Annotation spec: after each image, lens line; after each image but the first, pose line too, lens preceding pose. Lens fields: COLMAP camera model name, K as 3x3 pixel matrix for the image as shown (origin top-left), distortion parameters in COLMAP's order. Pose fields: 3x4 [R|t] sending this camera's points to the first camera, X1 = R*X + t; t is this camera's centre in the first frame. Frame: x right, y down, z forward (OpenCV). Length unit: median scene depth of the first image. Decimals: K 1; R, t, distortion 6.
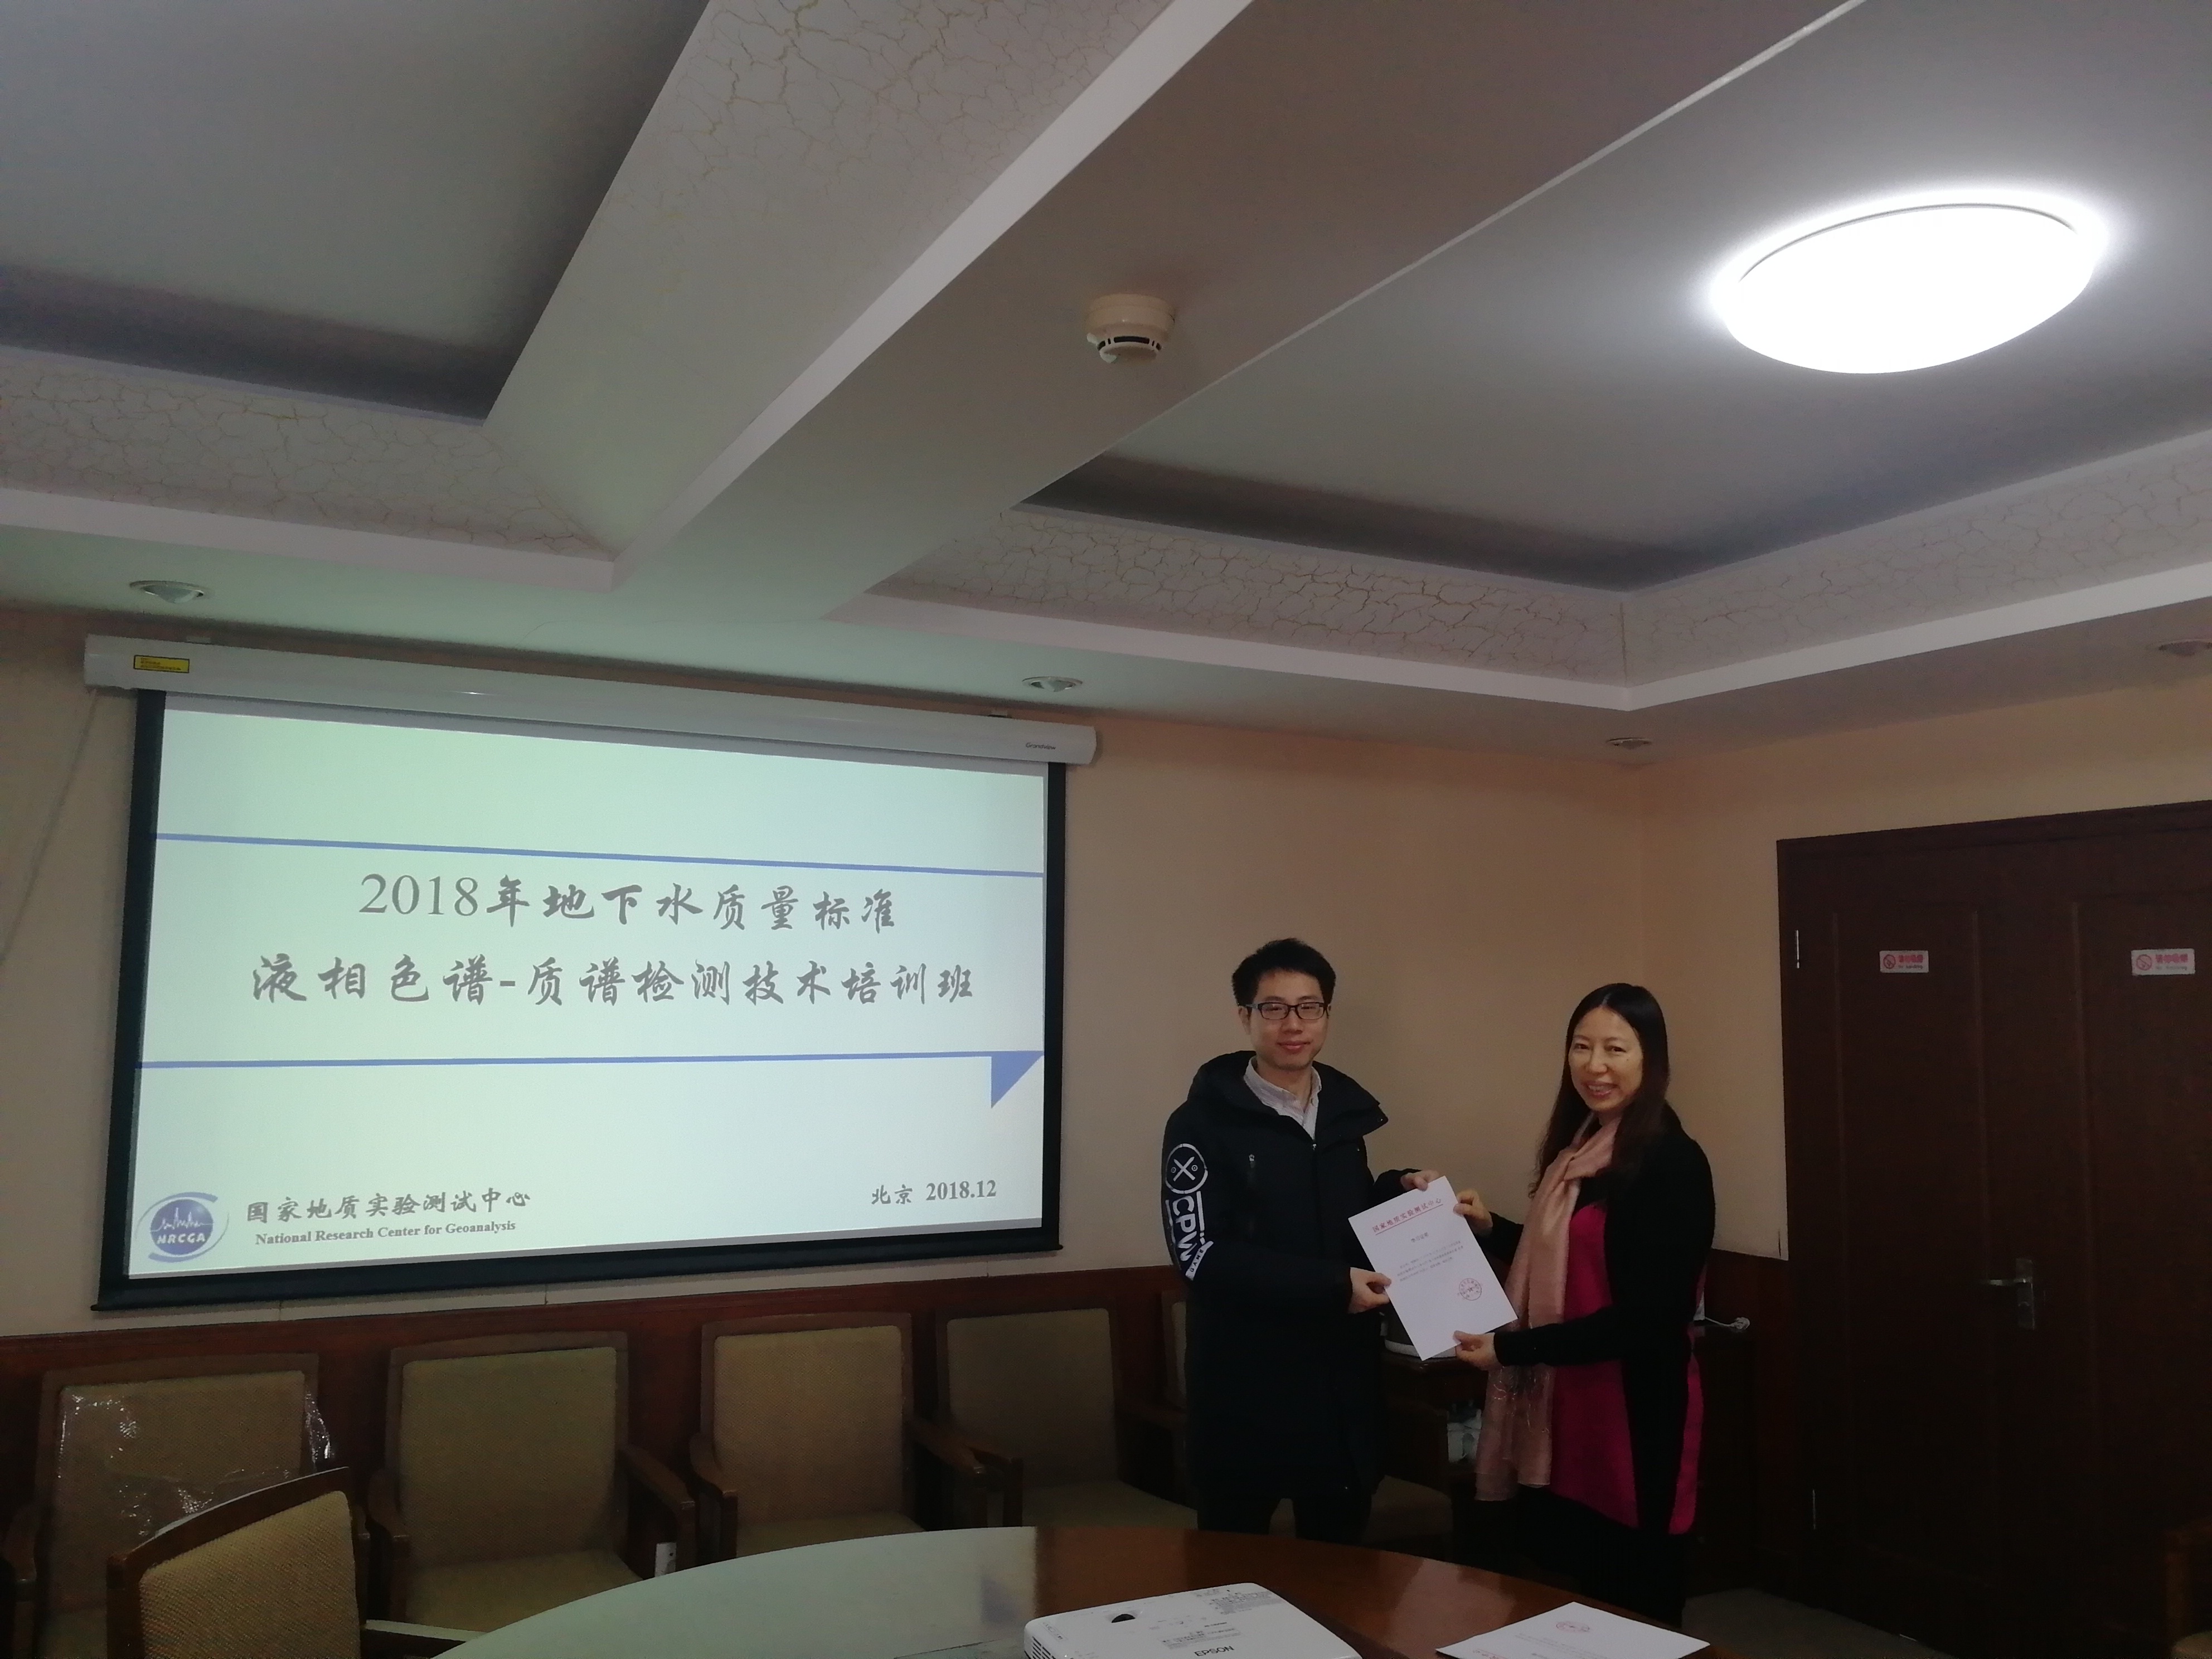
lens RADIAL K [[1724.9, 0, 1109.0], [0, 1724.9, 817.4], [0, 0, 1]] dist [0.006215, -0.012047]
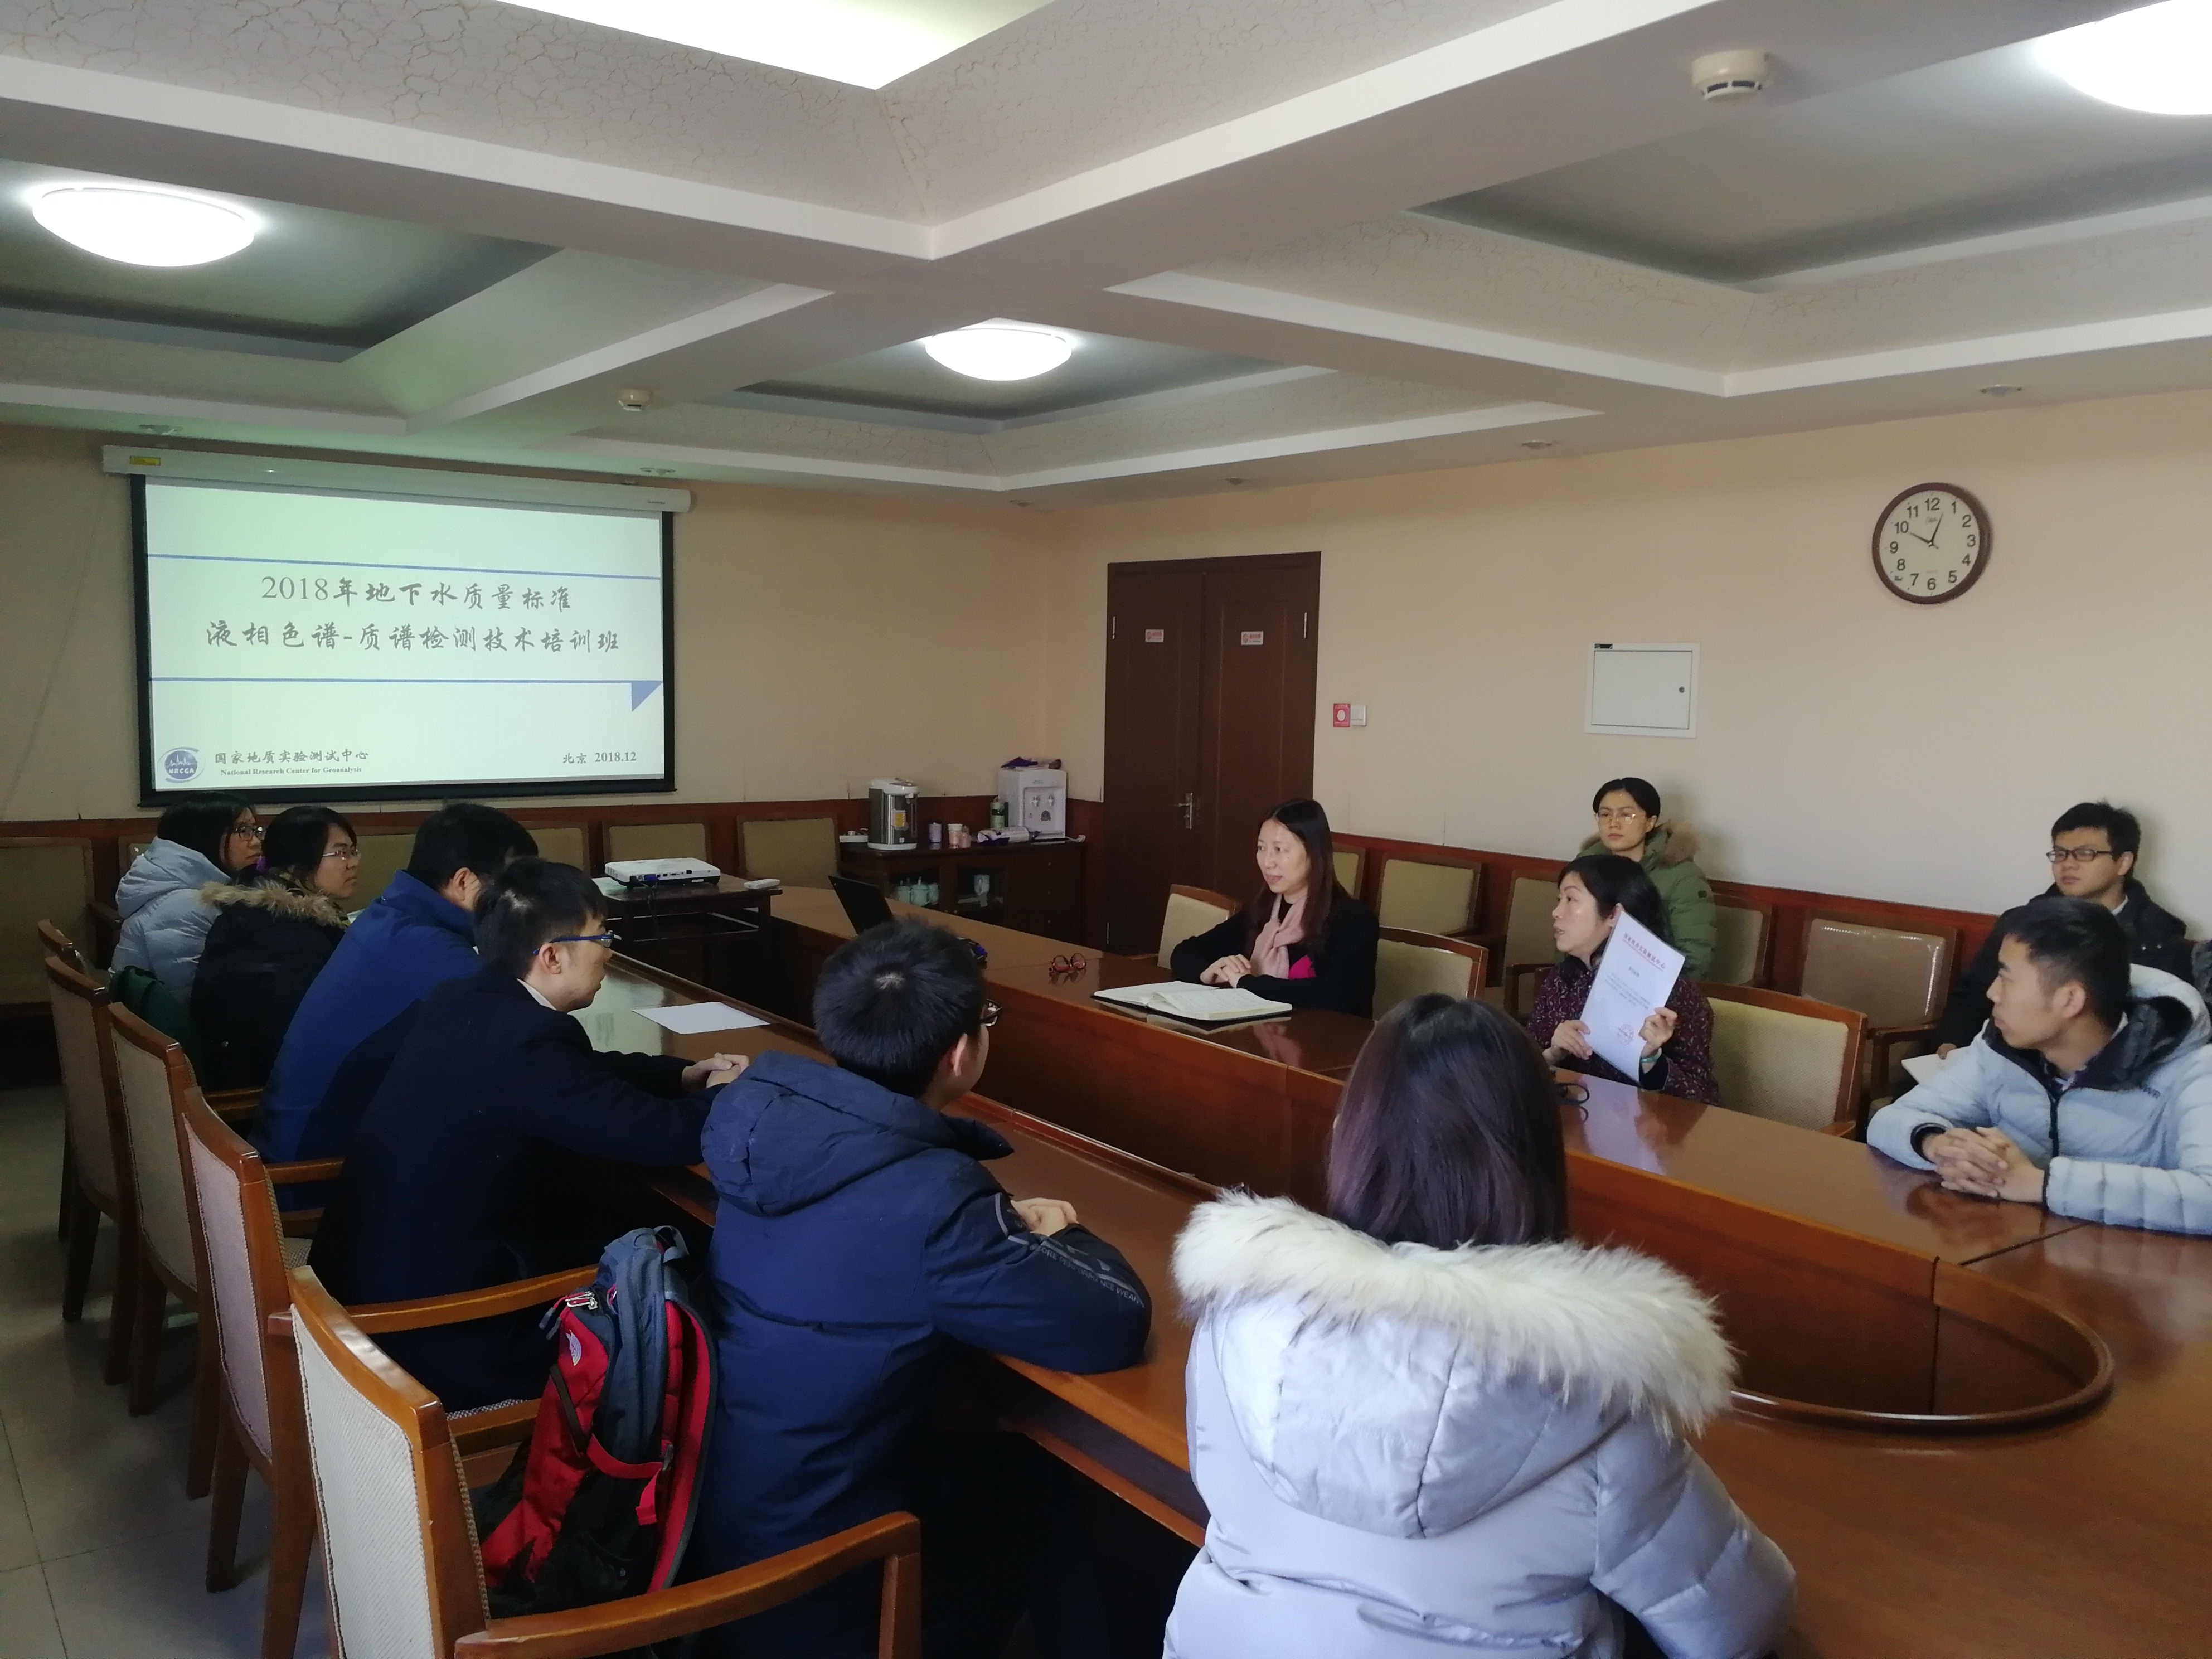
lens RADIAL K [[1724.9, 0, 1117.1], [0, 1724.9, 846.9], [0, 0, 1]] dist [0.006215, -0.012047]
pose [[0.987533, -0.005435, 0.157320, 0.159096], [-0.028168, 0.977172, 0.210574, -0.091647], [-0.154873, -0.212380, 0.964836, -0.900500]]
